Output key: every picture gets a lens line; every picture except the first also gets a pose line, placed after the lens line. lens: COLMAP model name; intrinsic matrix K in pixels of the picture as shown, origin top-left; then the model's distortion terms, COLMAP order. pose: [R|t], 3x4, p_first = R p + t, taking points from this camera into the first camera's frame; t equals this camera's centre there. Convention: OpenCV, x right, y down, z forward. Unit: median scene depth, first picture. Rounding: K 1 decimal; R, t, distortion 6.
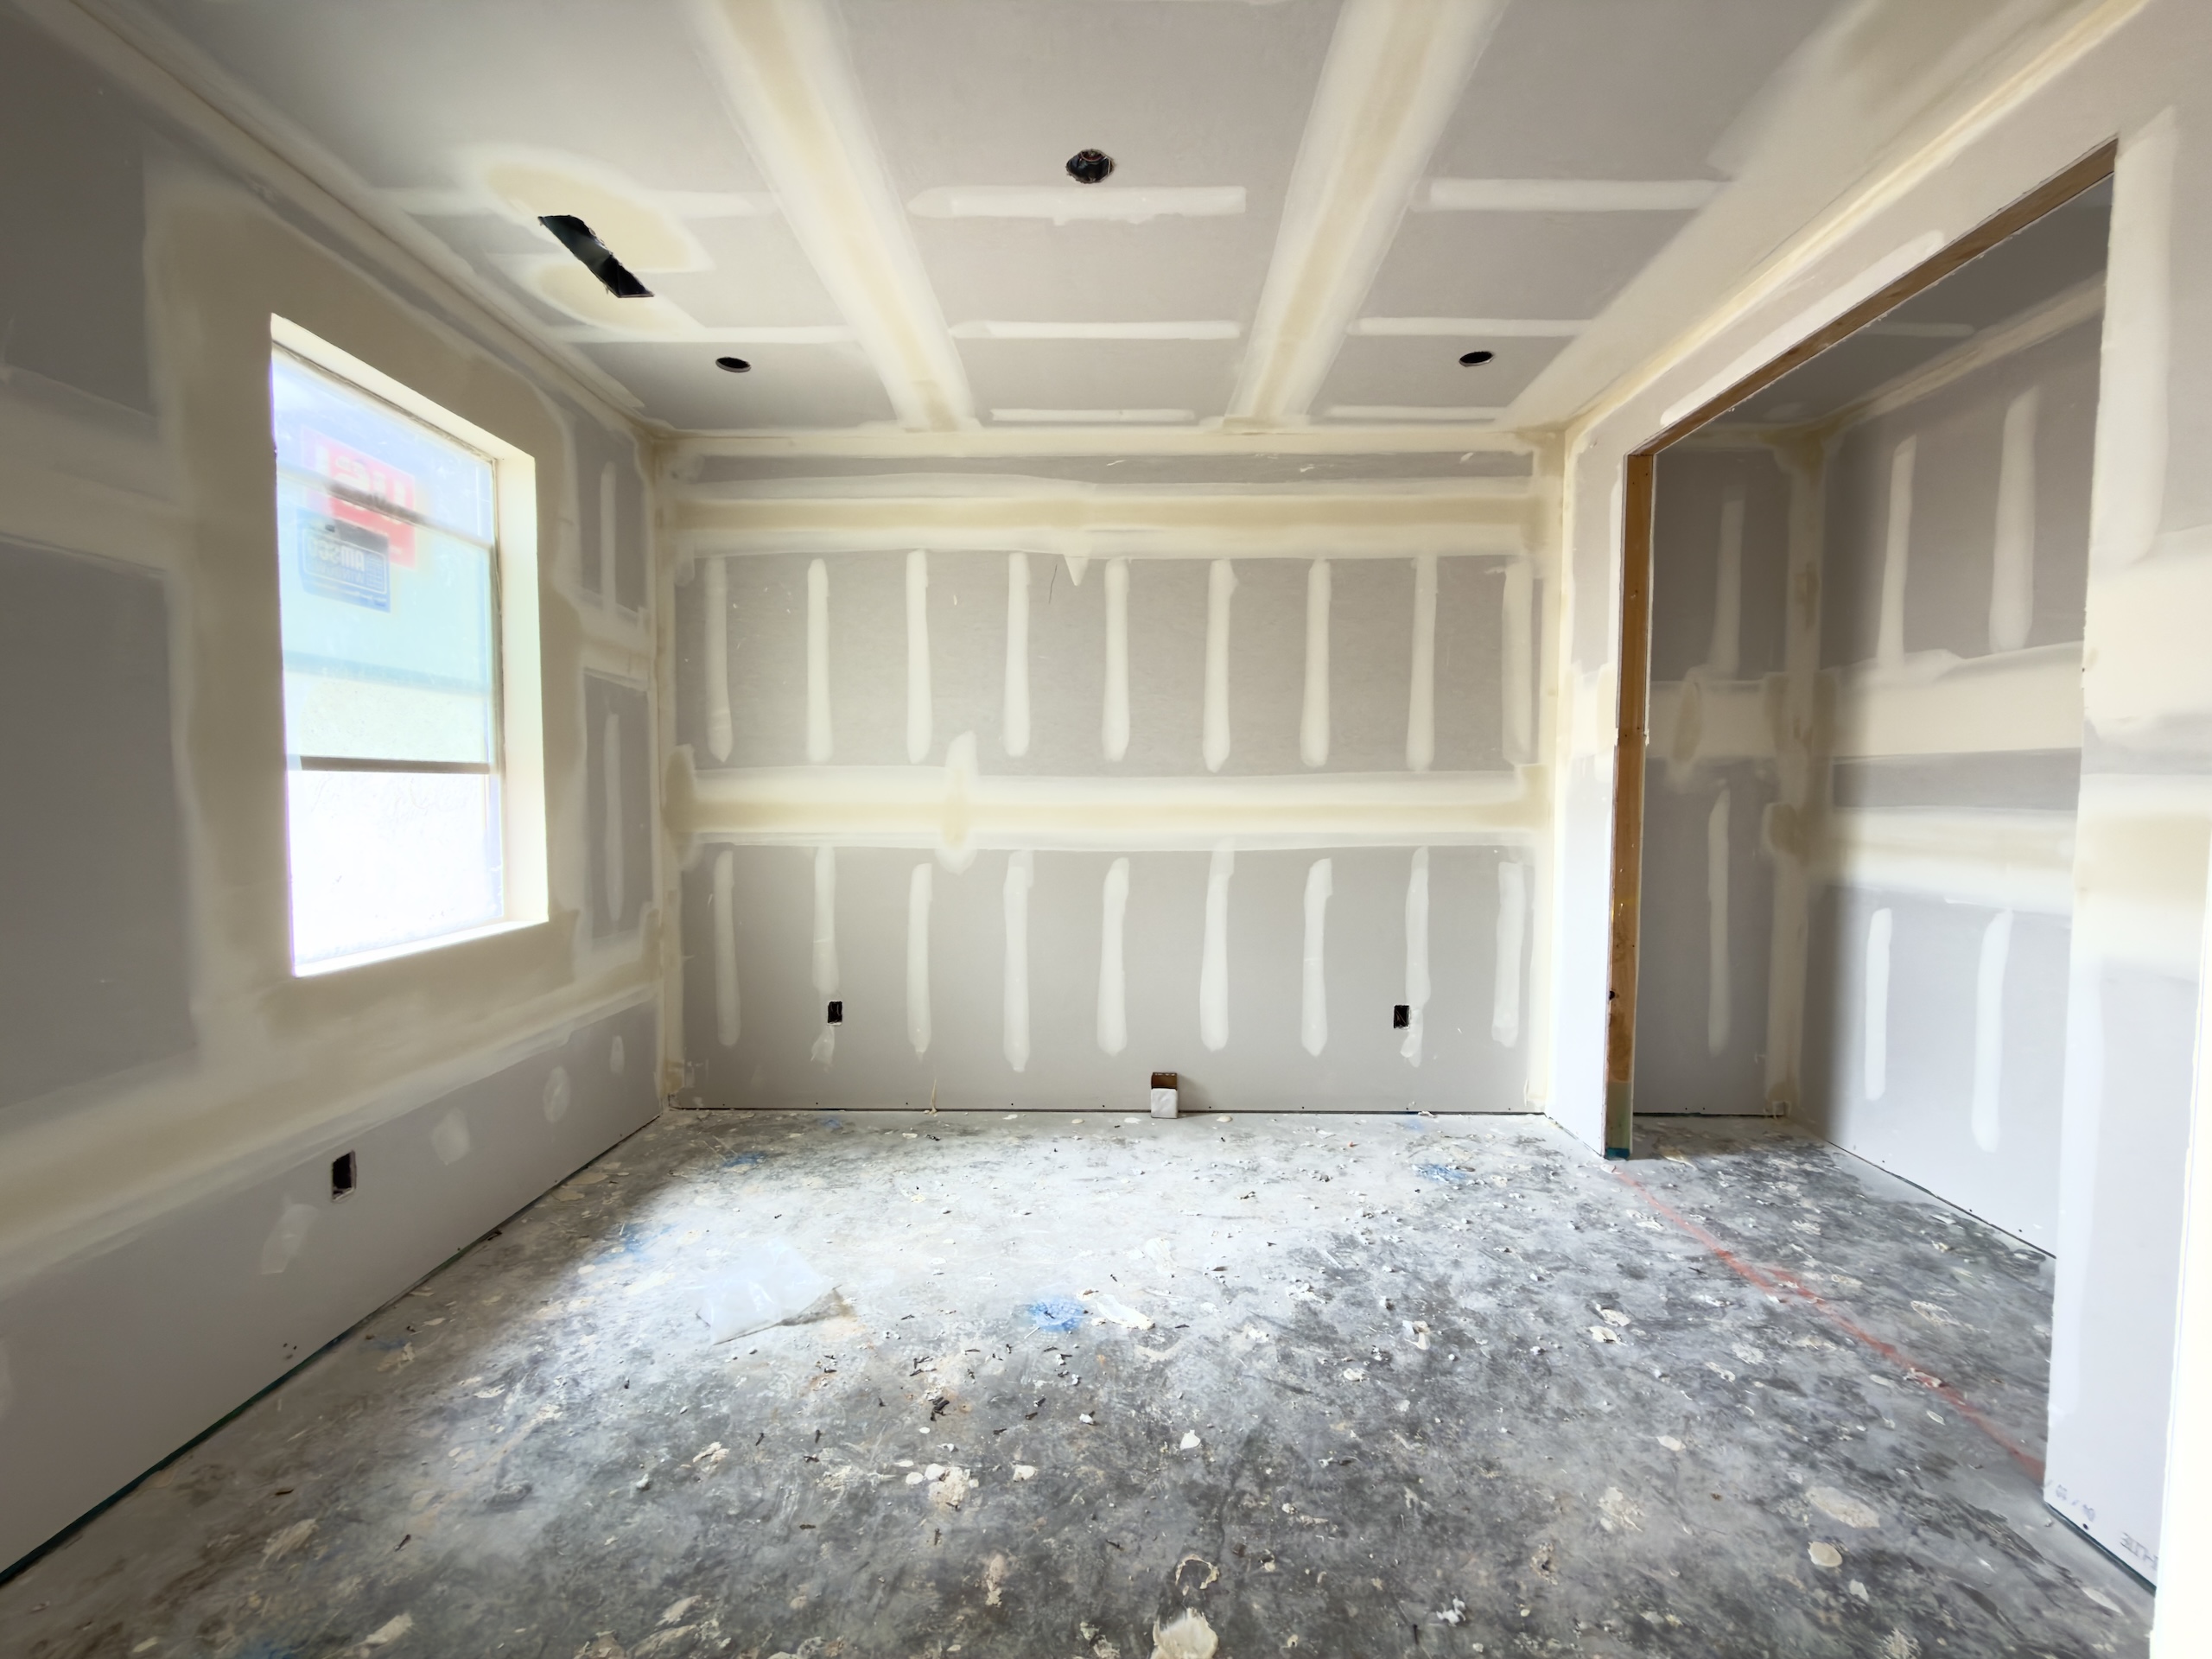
lens RADIAL K [[876.3, 0, 1103.0], [0, 876.3, 828.7], [0, 0, 1]] dist [0.000240, -0.000152]
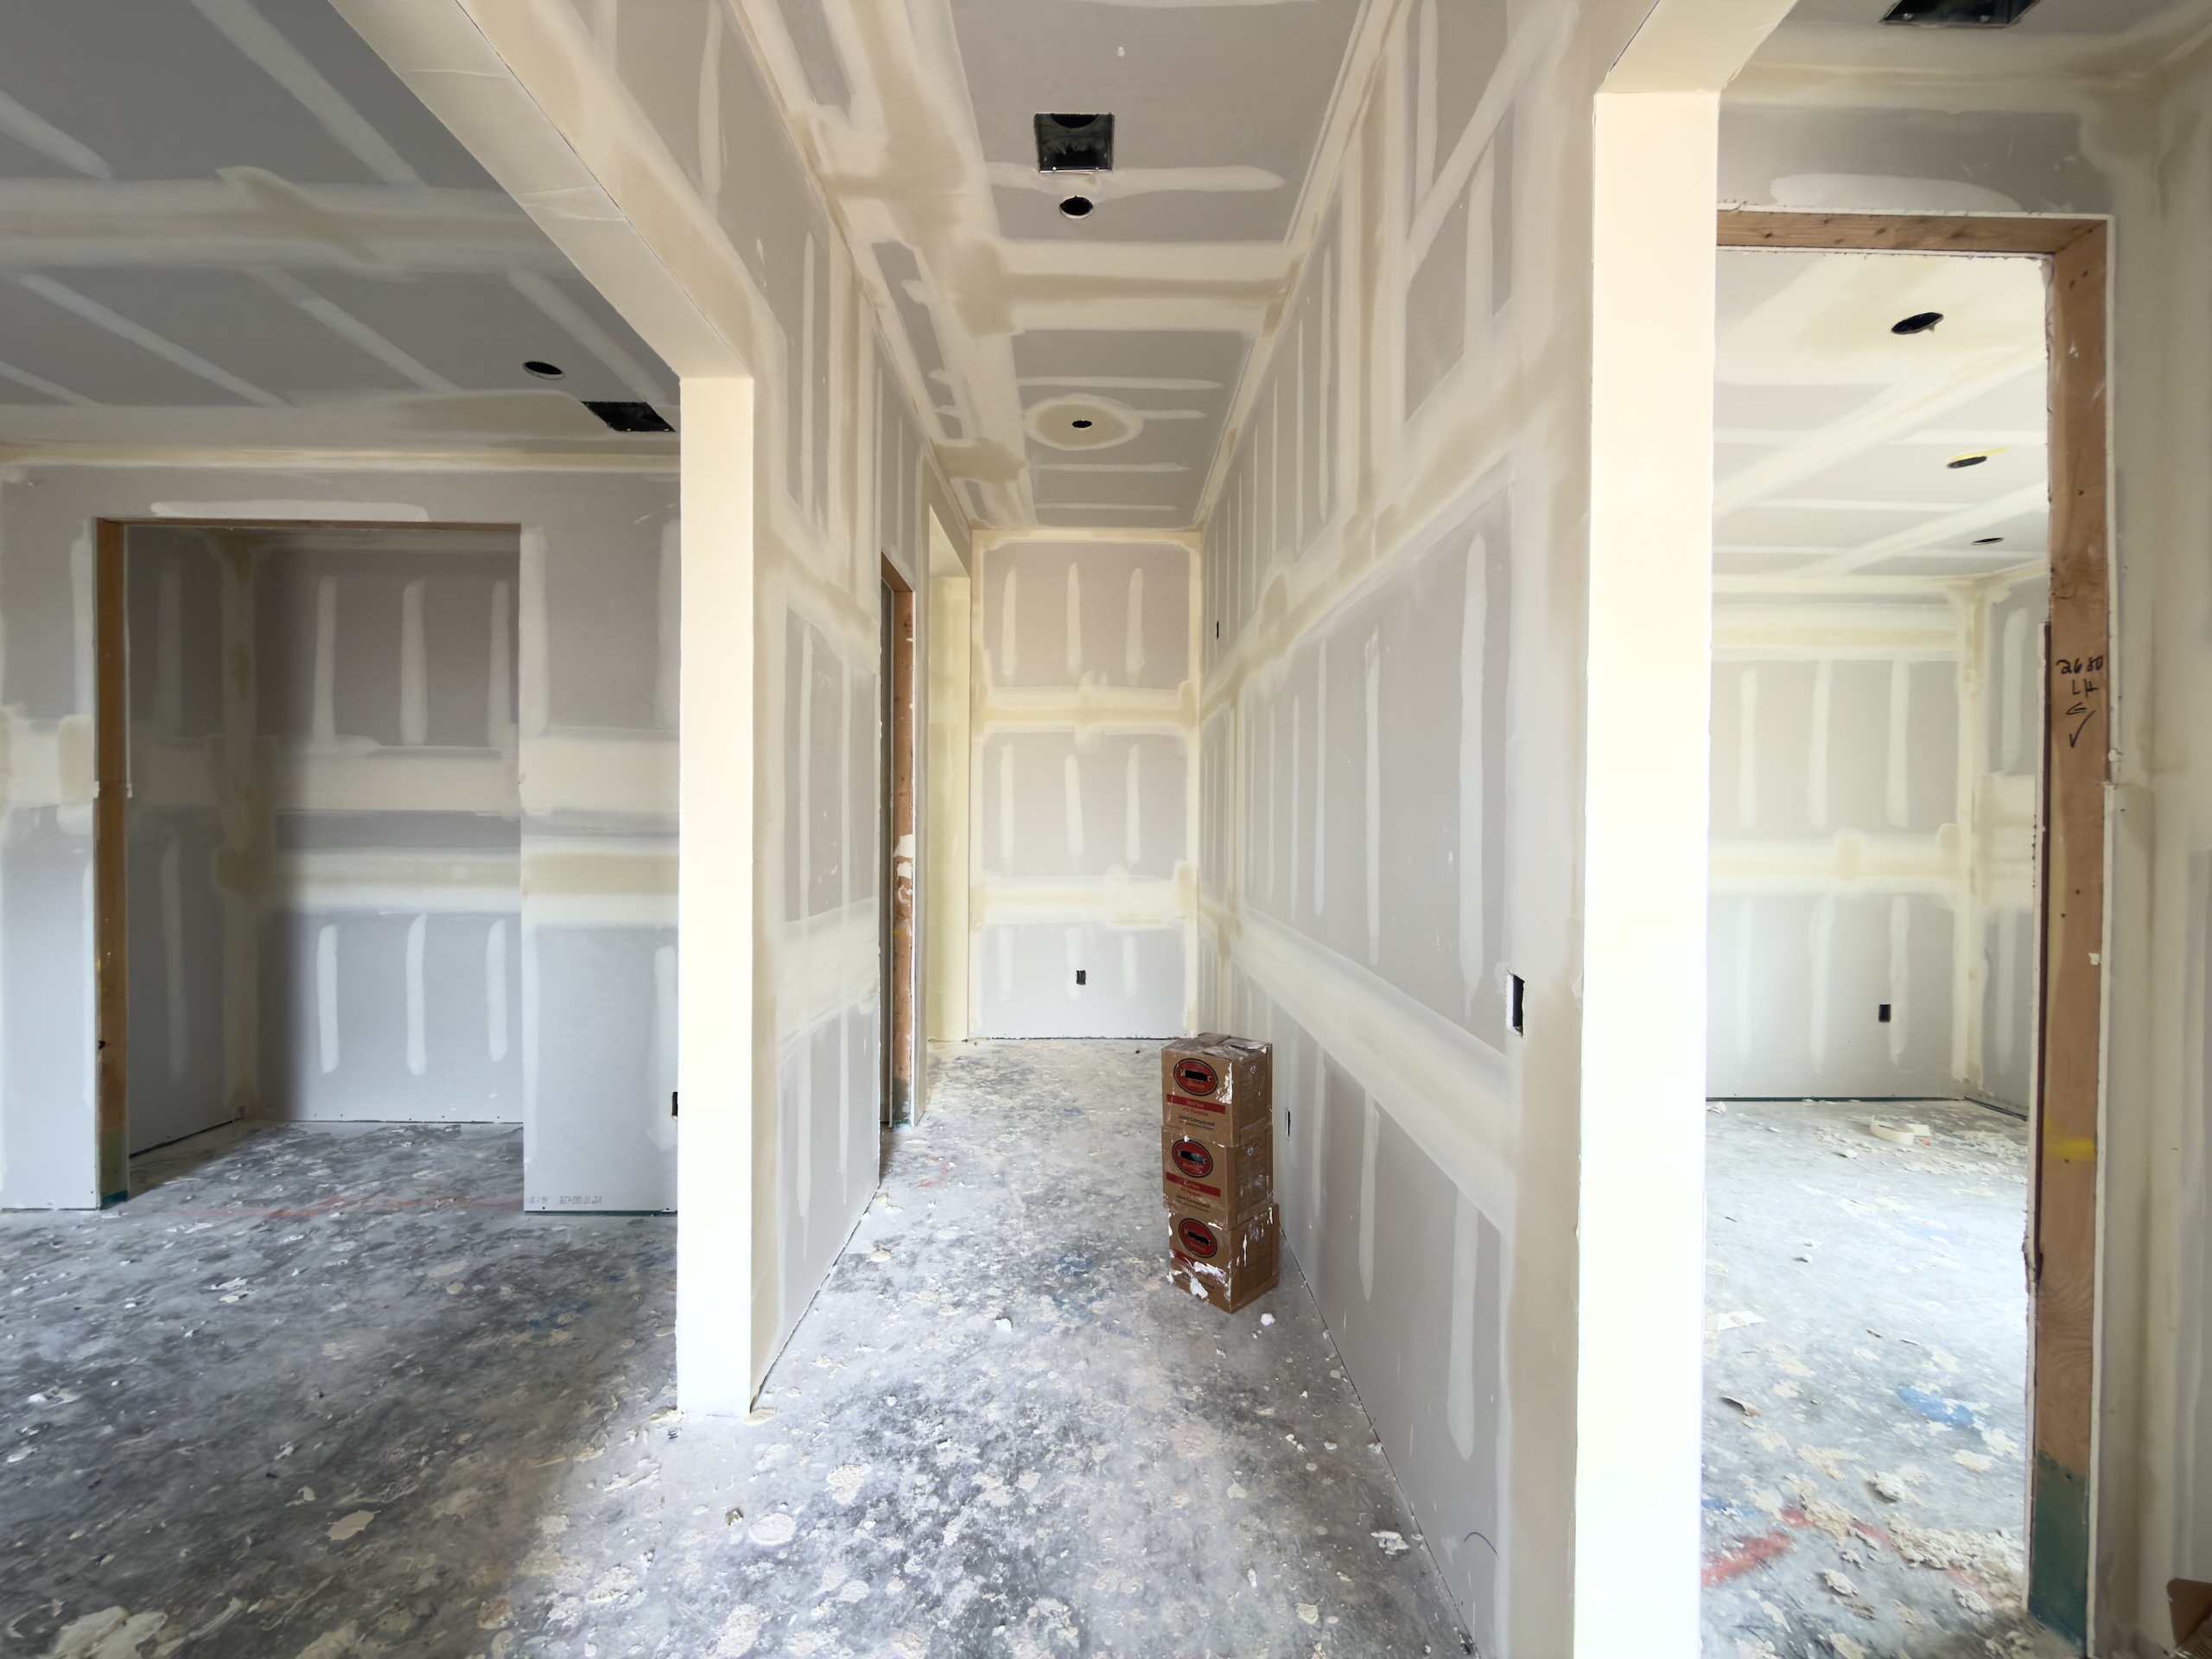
lens RADIAL K [[876.3, 0, 1117.0], [0, 876.3, 824.6], [0, 0, 1]] dist [0.000240, -0.000152]
pose [[-0.039561, -0.010675, 0.999160, -0.613846], [0.041138, 0.999078, 0.012303, -0.036567], [-0.998370, 0.041590, -0.039085, -0.180290]]
